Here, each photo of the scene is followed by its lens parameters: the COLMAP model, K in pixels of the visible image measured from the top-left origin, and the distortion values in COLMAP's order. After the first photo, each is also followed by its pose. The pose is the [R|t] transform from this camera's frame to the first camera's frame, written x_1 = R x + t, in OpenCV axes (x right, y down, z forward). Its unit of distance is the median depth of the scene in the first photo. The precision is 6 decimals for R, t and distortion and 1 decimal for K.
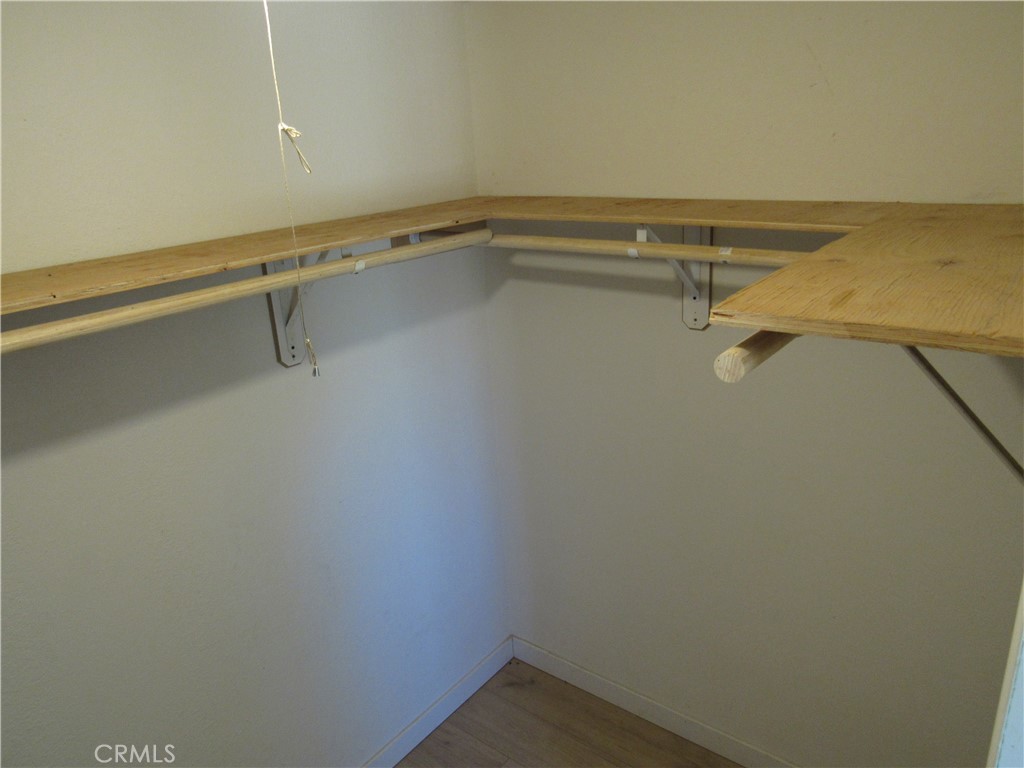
lens RADIAL K [[723.2, 0, 514.9], [0, 723.2, 384.4], [0, 0, 1]] dist [-0.036863, 0.010105]
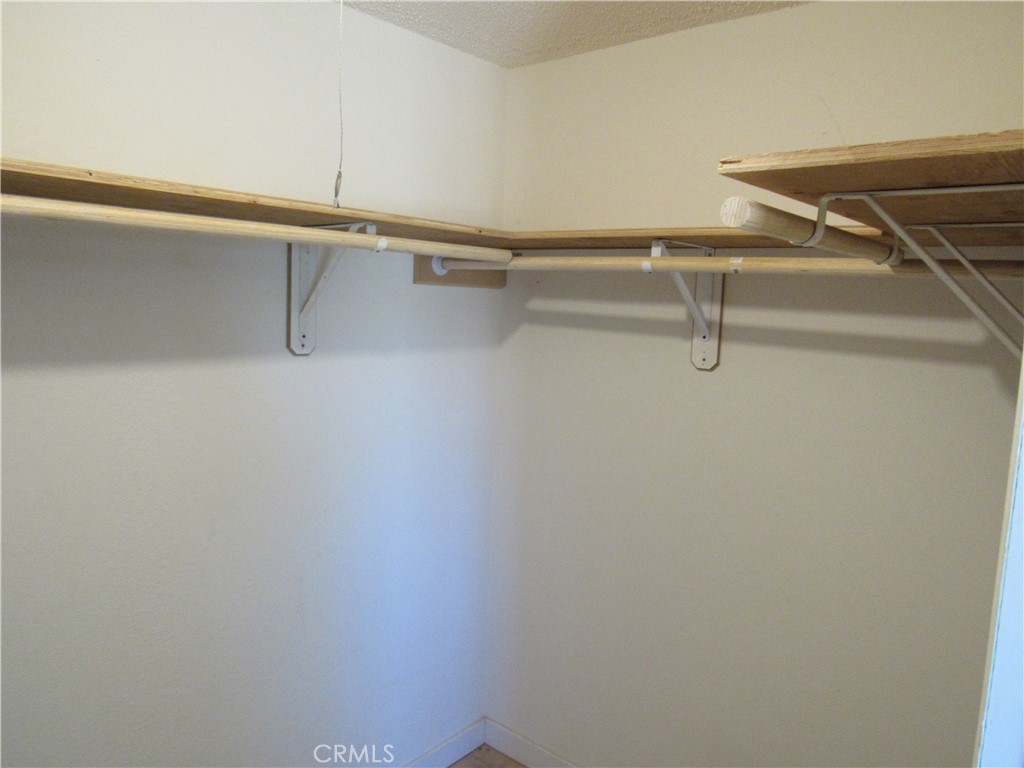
lens RADIAL K [[723.2, 0, 514.9], [0, 723.2, 384.4], [0, 0, 1]] dist [-0.036863, 0.010105]
pose [[0.994368, 0.103531, -0.022651, 0.015849], [-0.105979, 0.972468, -0.207545, 0.192487], [0.000540, 0.208777, 0.977963, 0.026415]]
